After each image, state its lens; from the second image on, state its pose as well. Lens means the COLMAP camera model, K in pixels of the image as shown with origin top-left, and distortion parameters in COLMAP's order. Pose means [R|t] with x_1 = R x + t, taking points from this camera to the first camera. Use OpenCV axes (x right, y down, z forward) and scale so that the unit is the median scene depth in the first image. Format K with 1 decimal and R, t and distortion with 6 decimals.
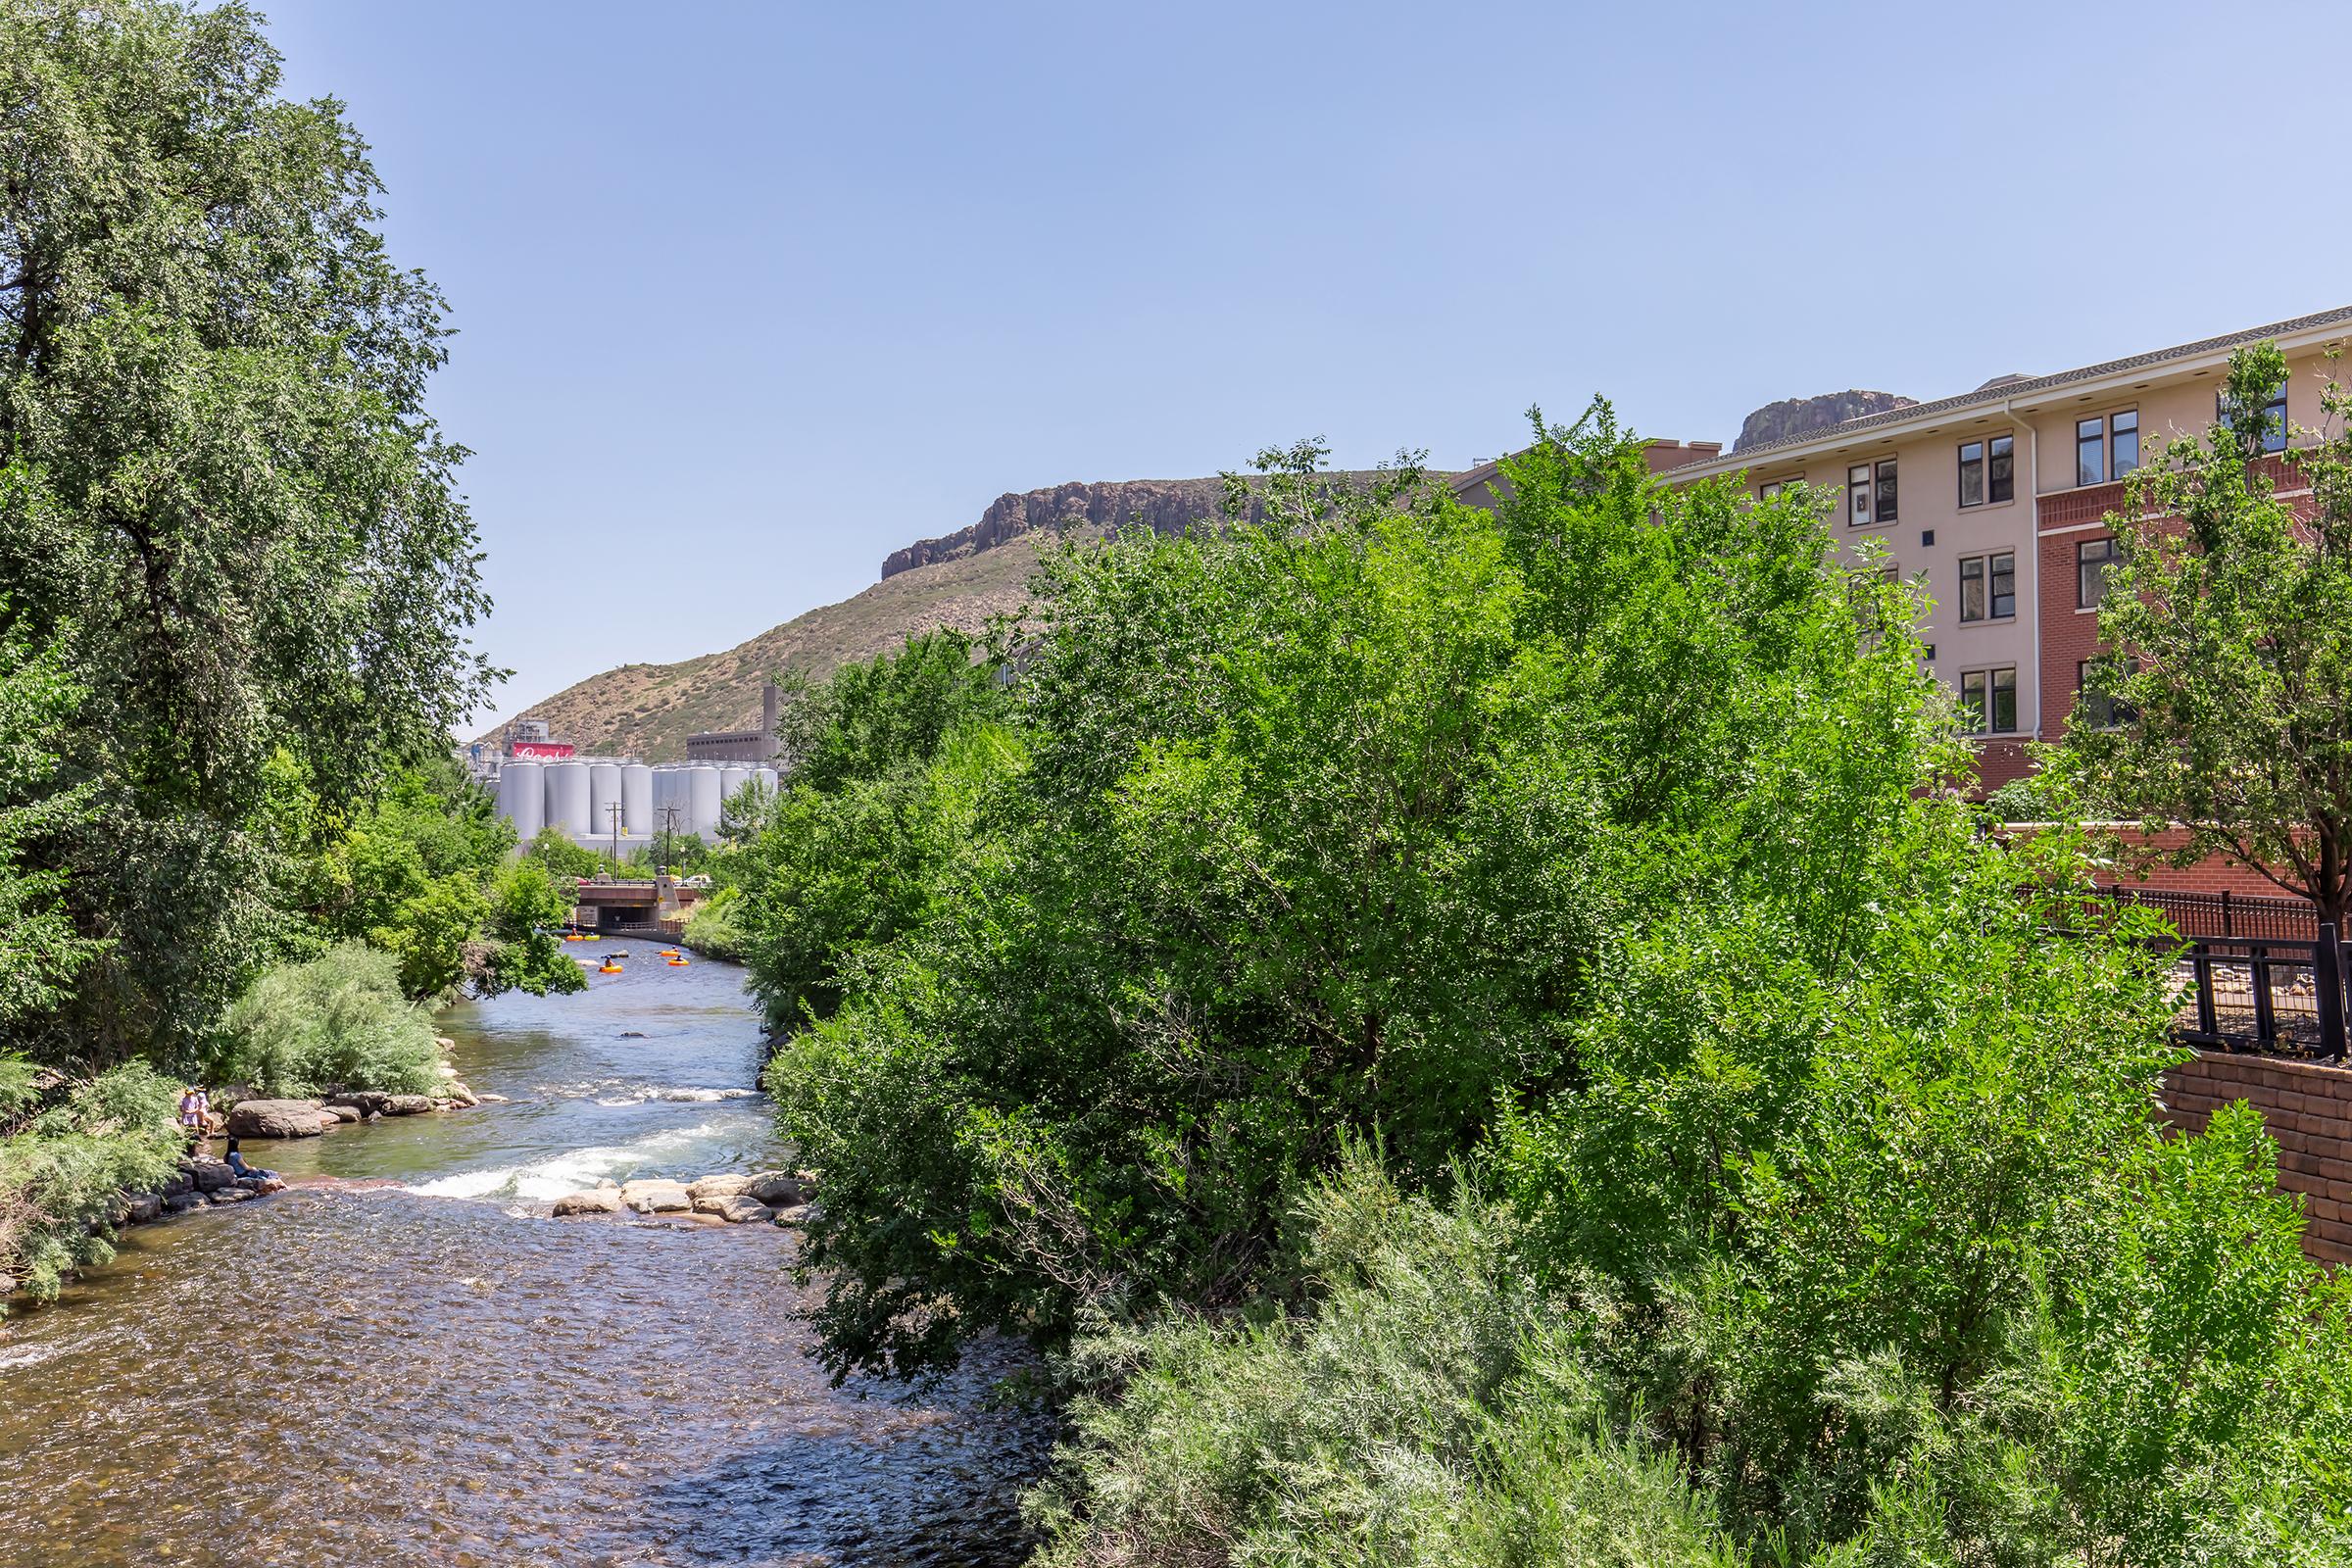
lens RADIAL K [[1496.9, 0, 1176.0], [0, 1496.9, 784.0], [0, 0, 1]] dist [0.000787, 0.002142]
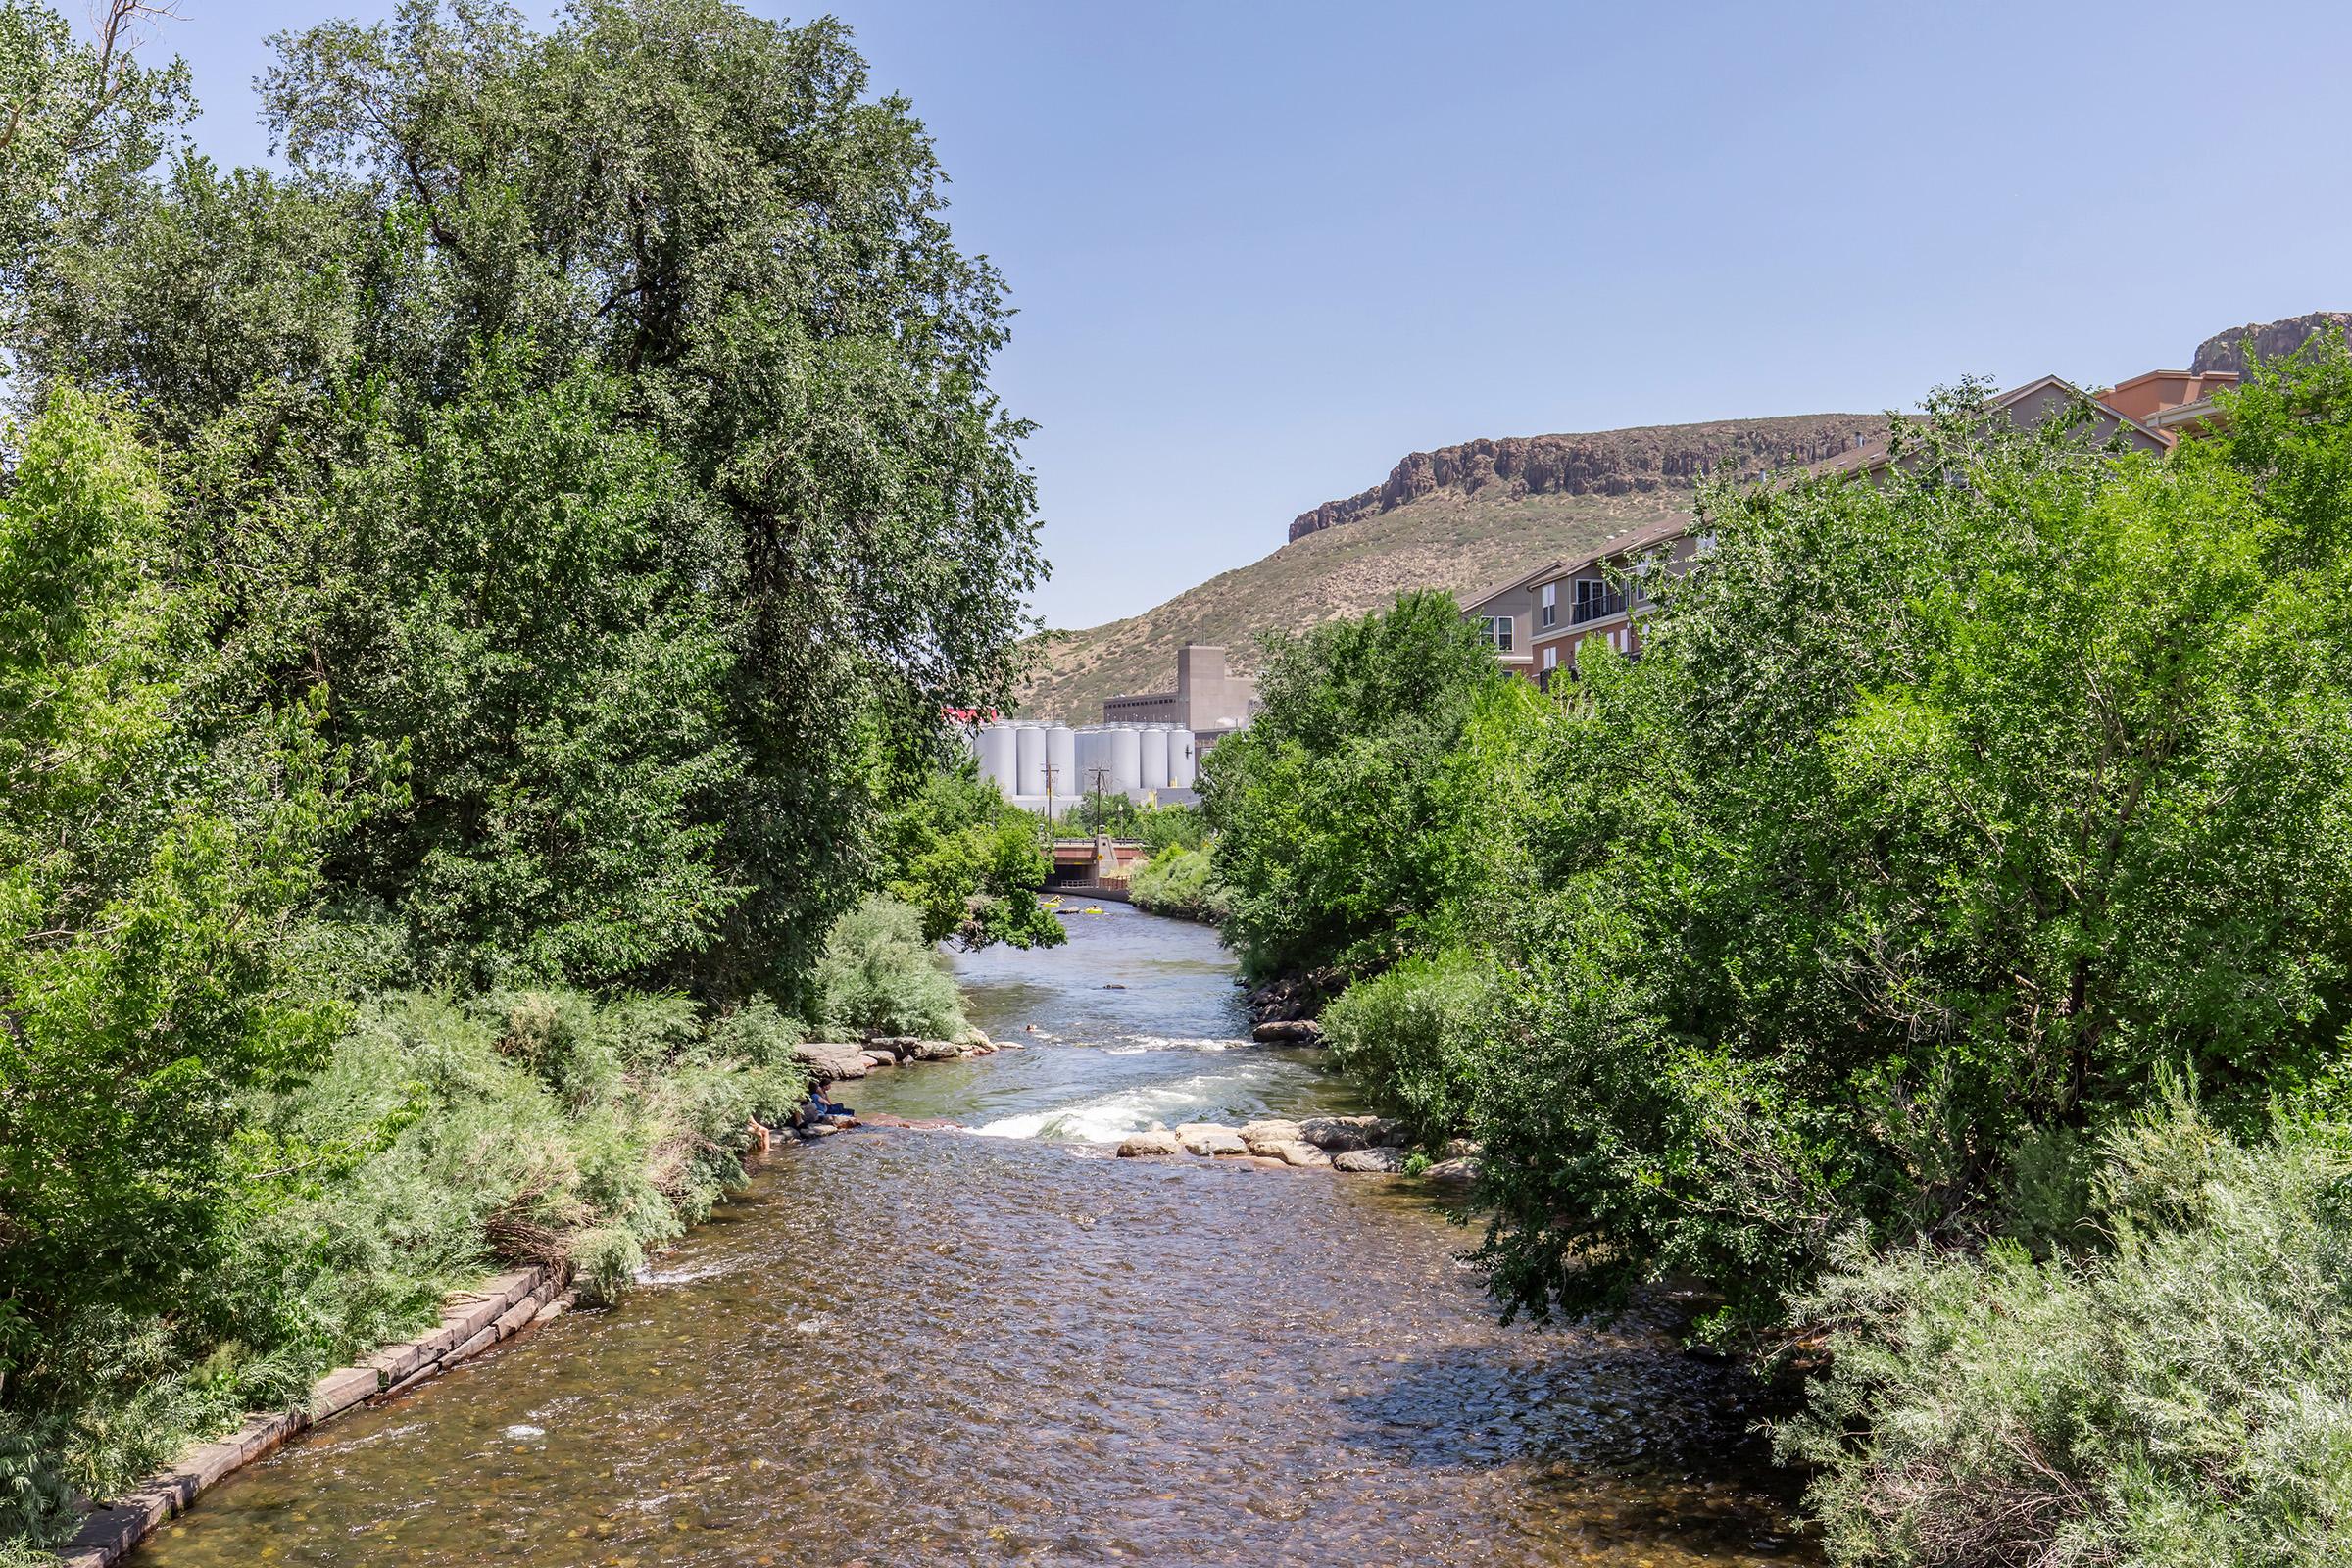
lens RADIAL K [[1530.4, 0, 1176.0], [0, 1530.4, 733.5], [0, 0, 1]] dist [-0.002359, -0.000253]
pose [[0.992832, -0.011342, -0.118983, -0.219907], [0.009769, 0.999857, -0.013794, 0.009190], [0.119122, 0.012533, 0.992801, -0.046738]]
